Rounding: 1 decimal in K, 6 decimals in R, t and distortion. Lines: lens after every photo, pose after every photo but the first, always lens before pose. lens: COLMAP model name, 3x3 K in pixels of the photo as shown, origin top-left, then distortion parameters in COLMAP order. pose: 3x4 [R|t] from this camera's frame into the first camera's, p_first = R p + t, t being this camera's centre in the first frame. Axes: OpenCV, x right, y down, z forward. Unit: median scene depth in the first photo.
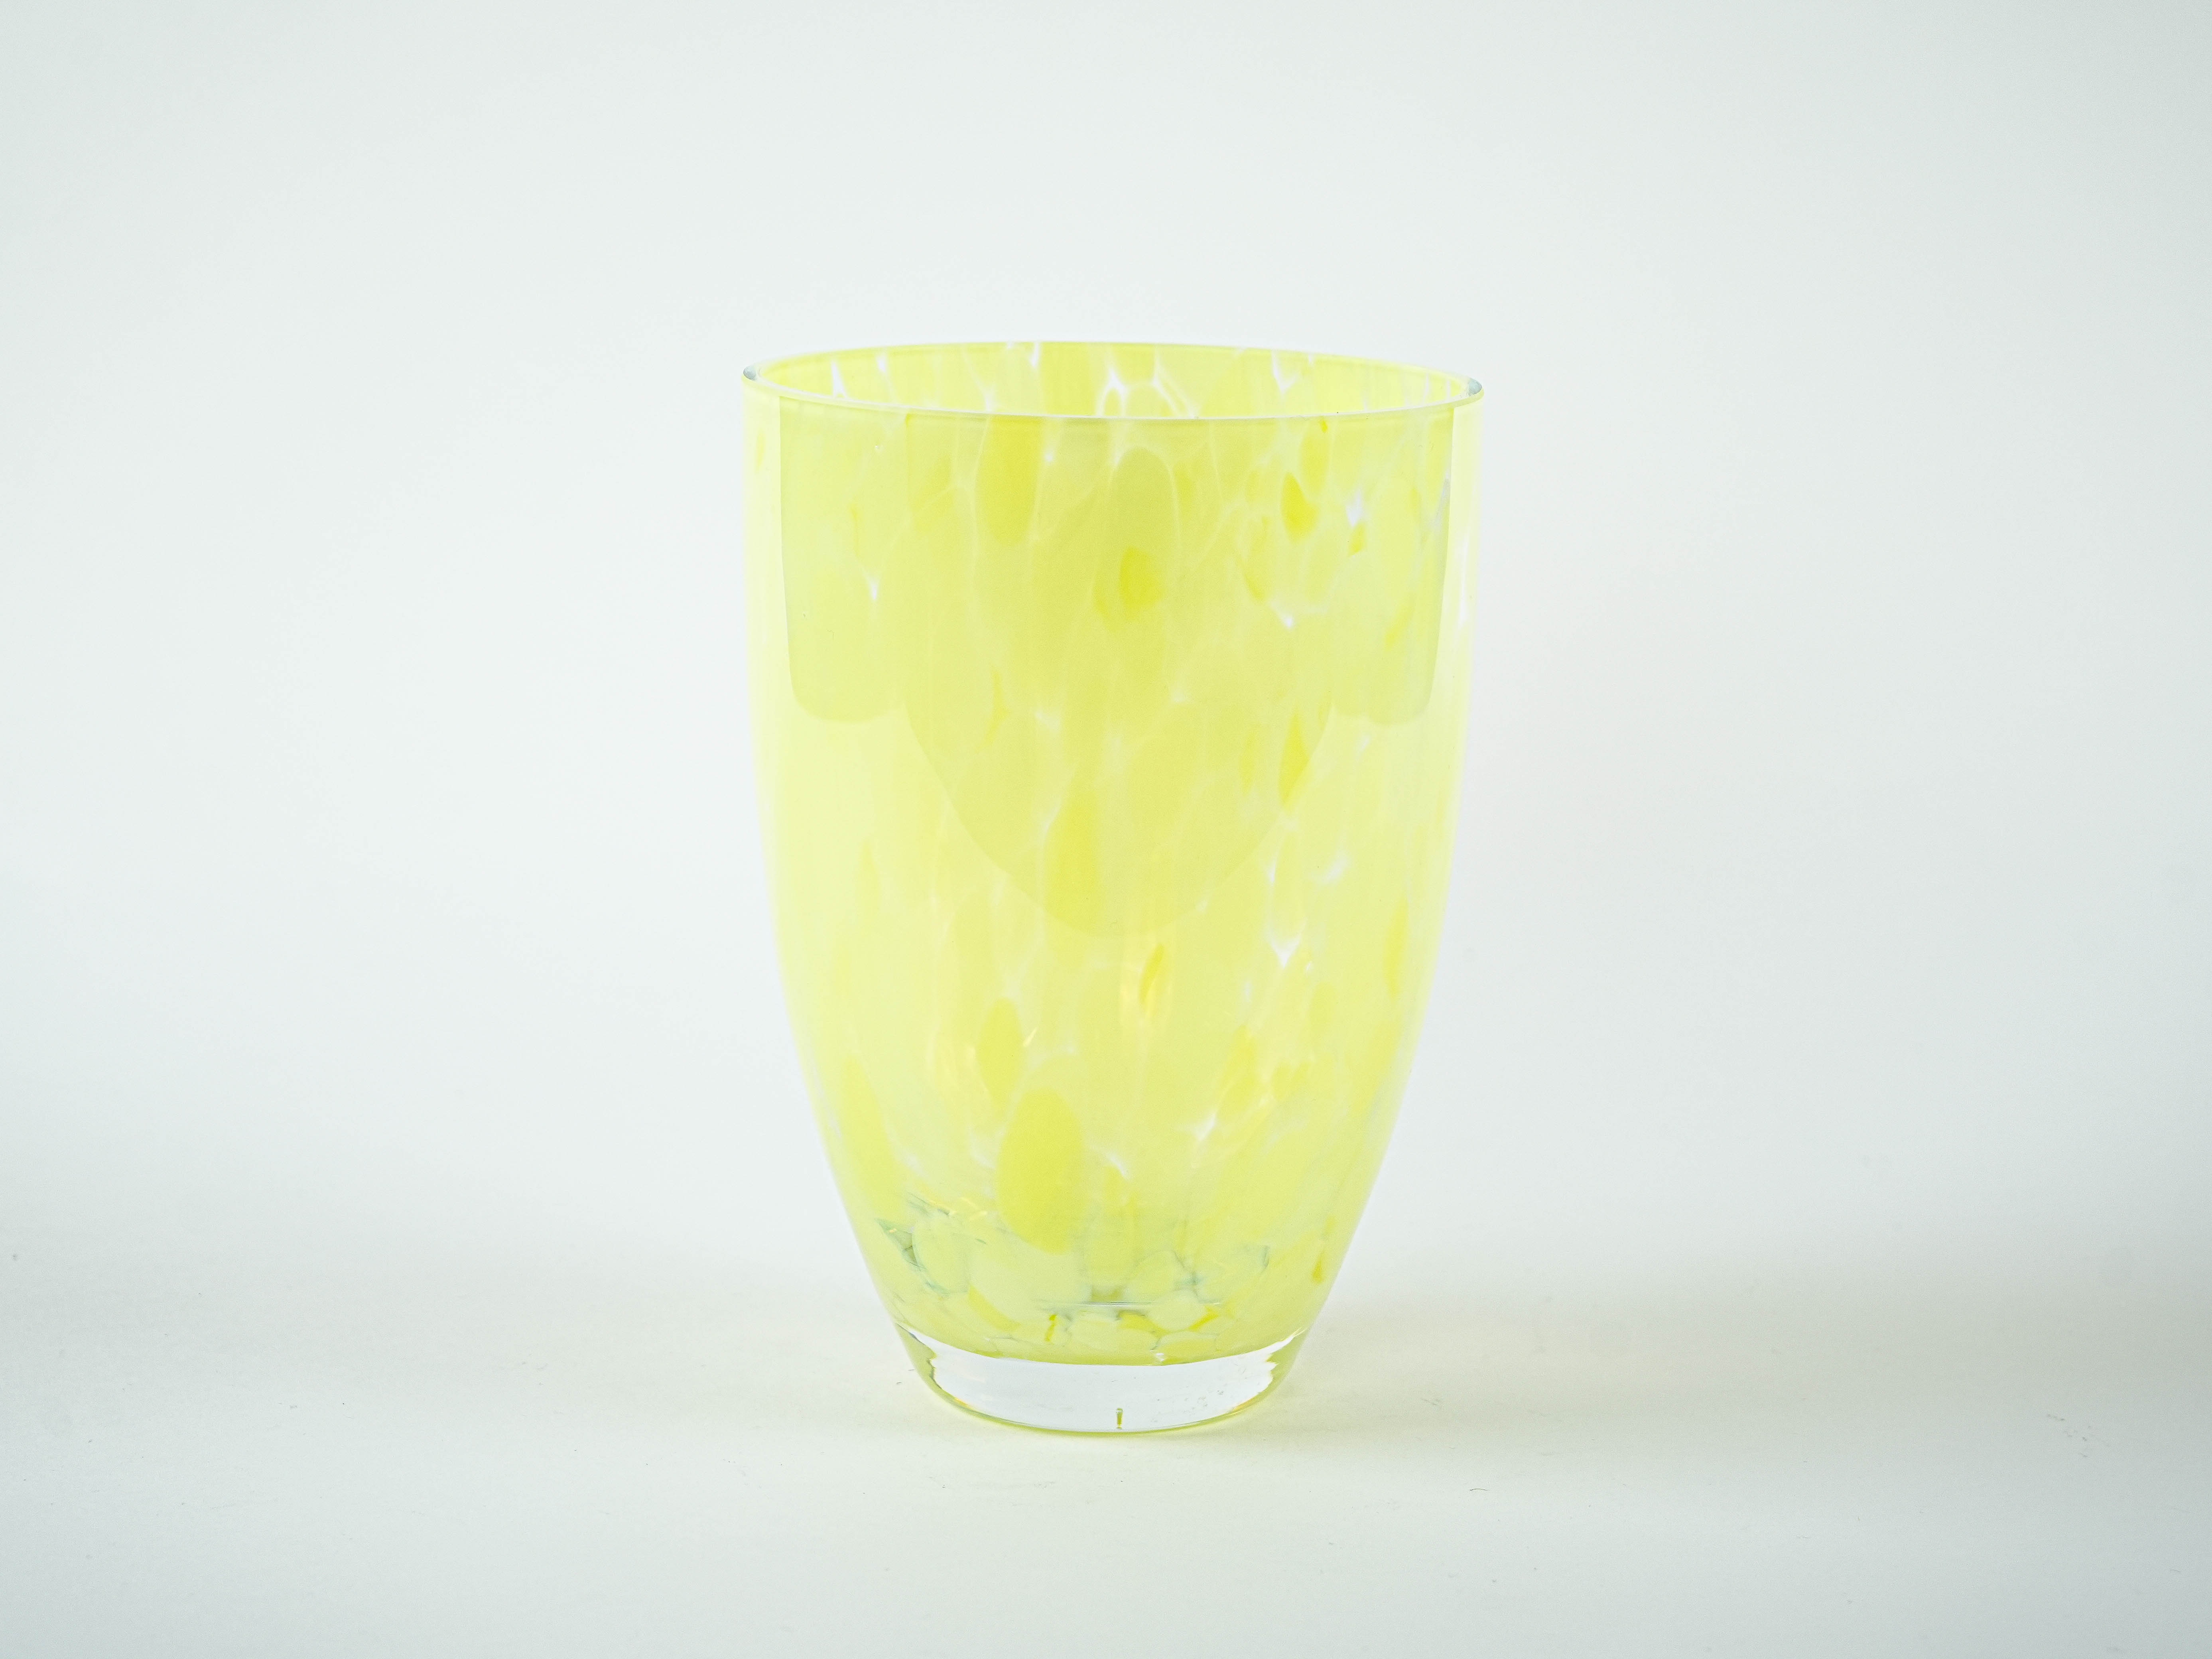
lens RADIAL K [[4343.9, 0, 1101.0], [0, 4343.9, 760.1], [0, 0, 1]] dist [-0.150299, 0.000000]
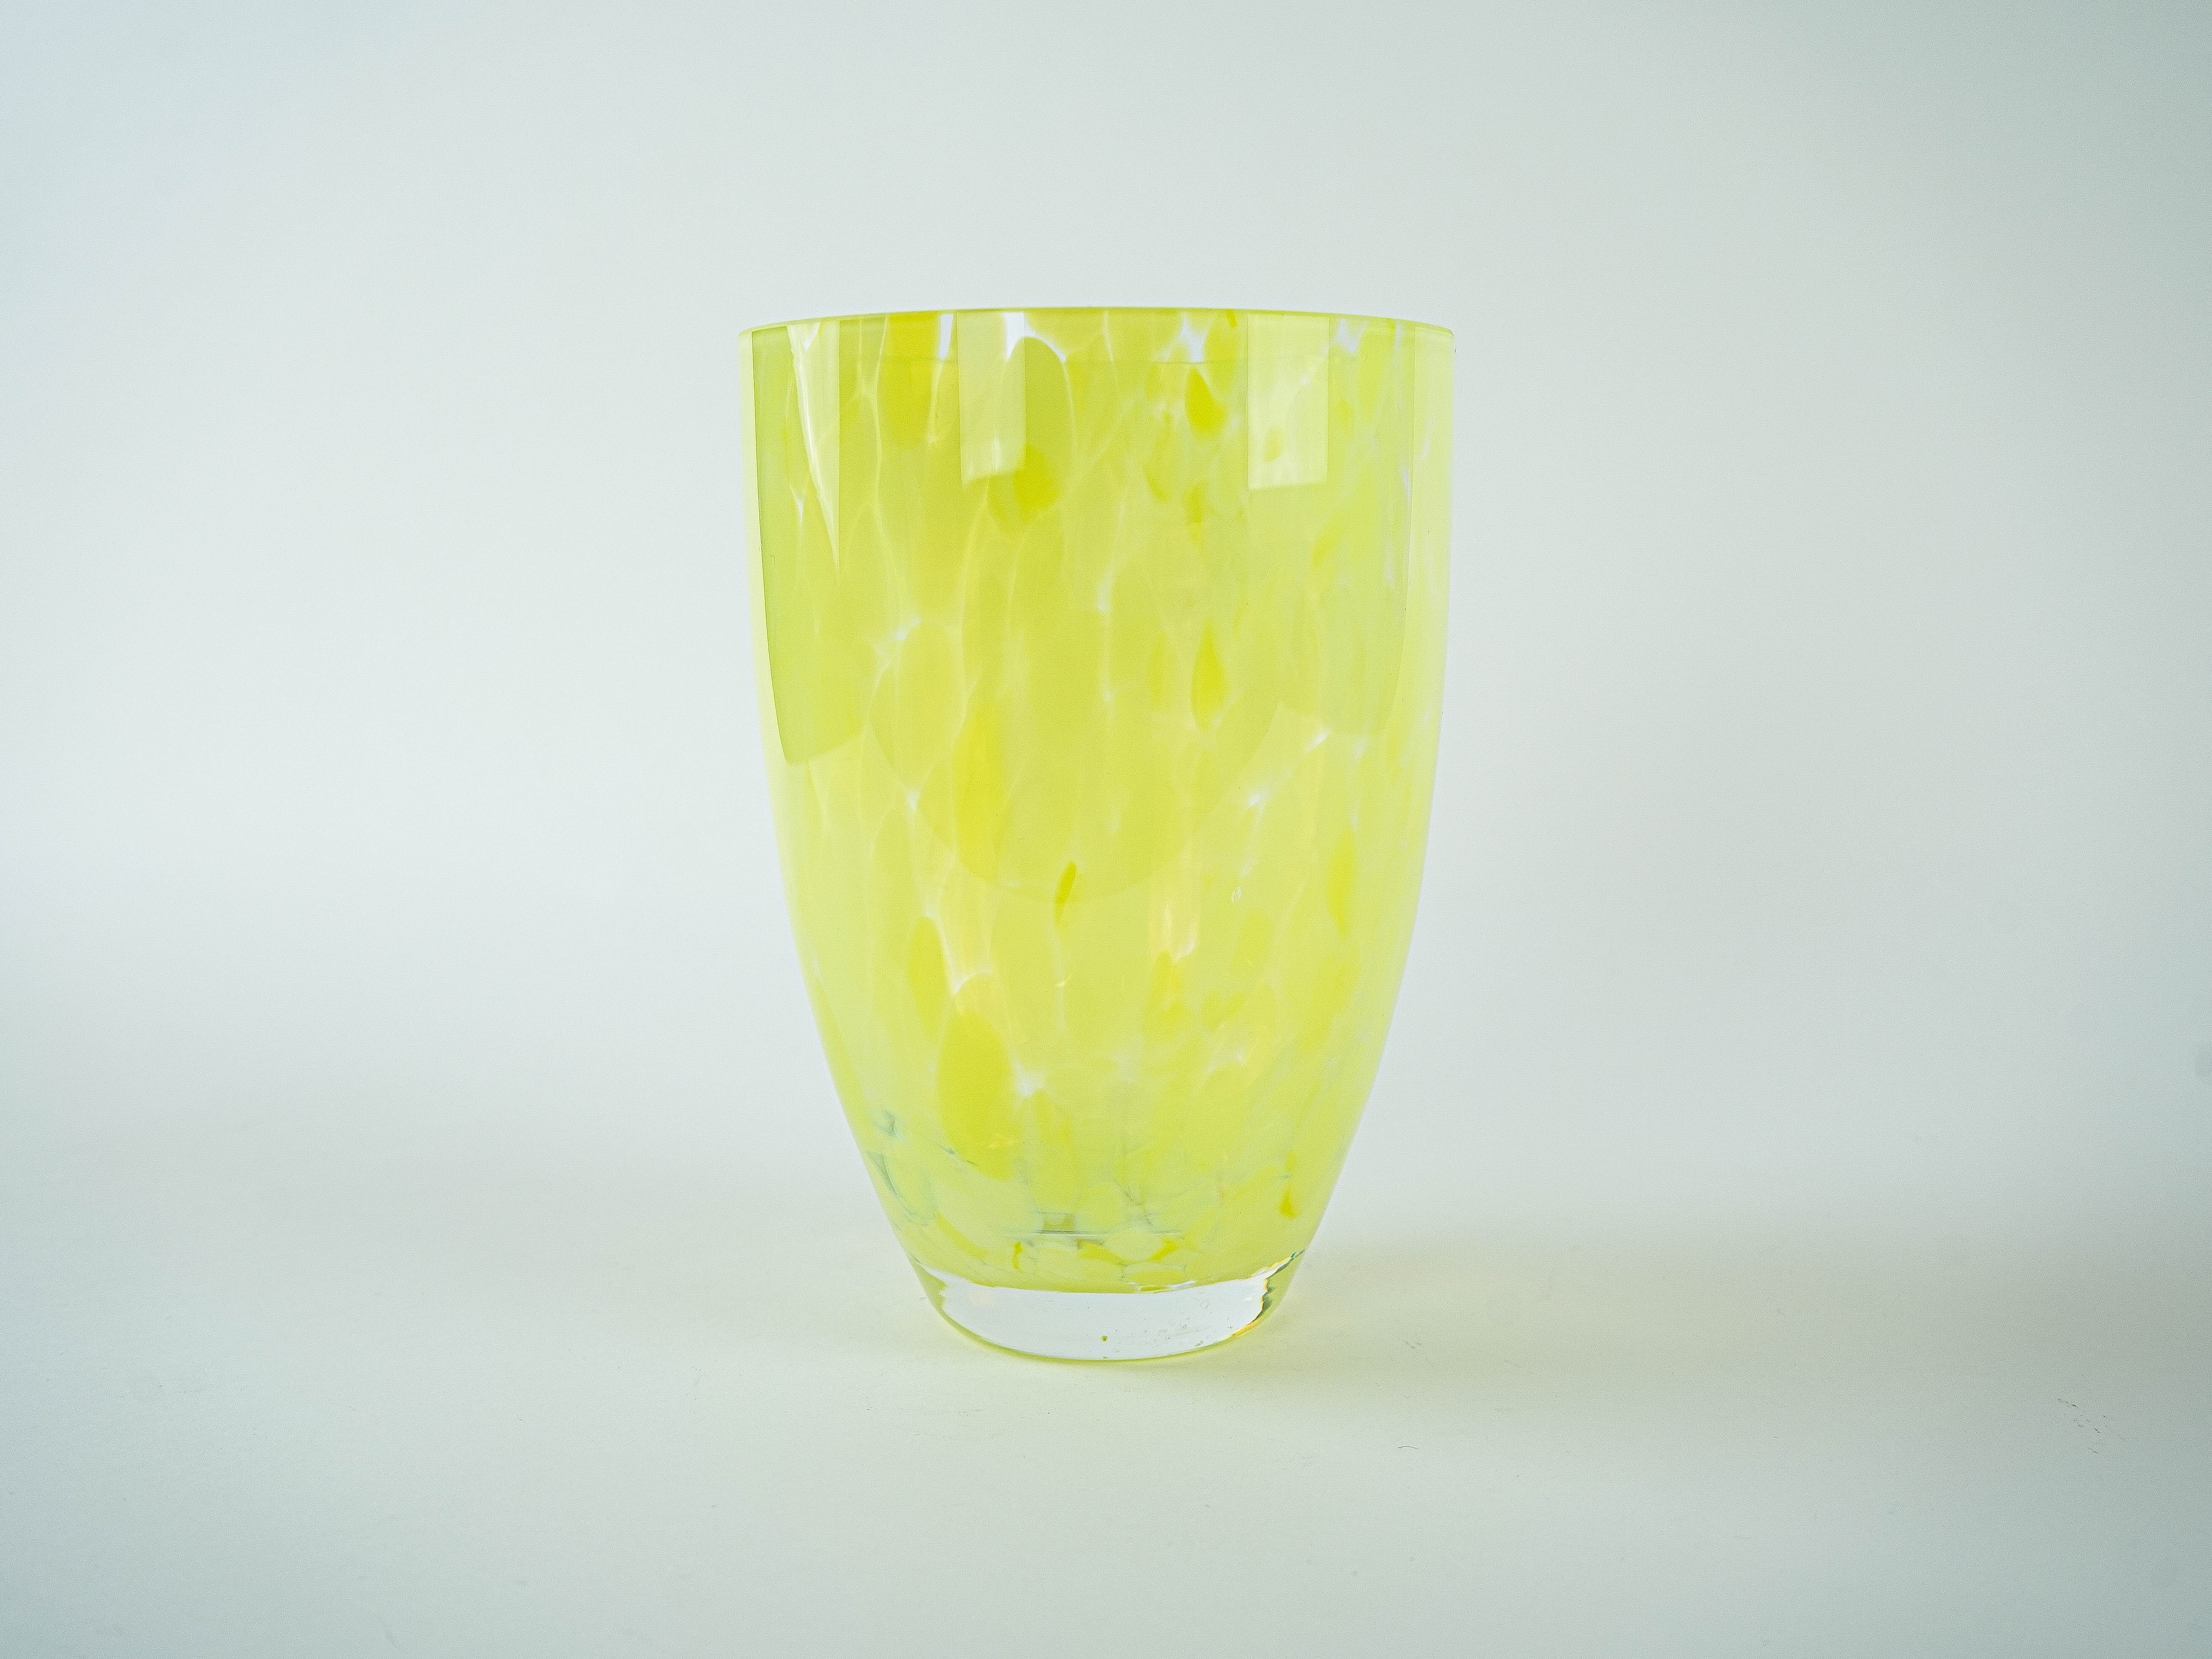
lens RADIAL K [[2505.0, 0, 1174.5], [0, 2505.0, 898.9], [0, 0, 1]] dist [0.029848, 0.000000]
pose [[0.985749, 0.001014, -0.168222, 0.125012], [-0.005931, 0.999570, -0.028729, 0.064001], [0.168120, 0.029318, 0.985330, 0.422738]]
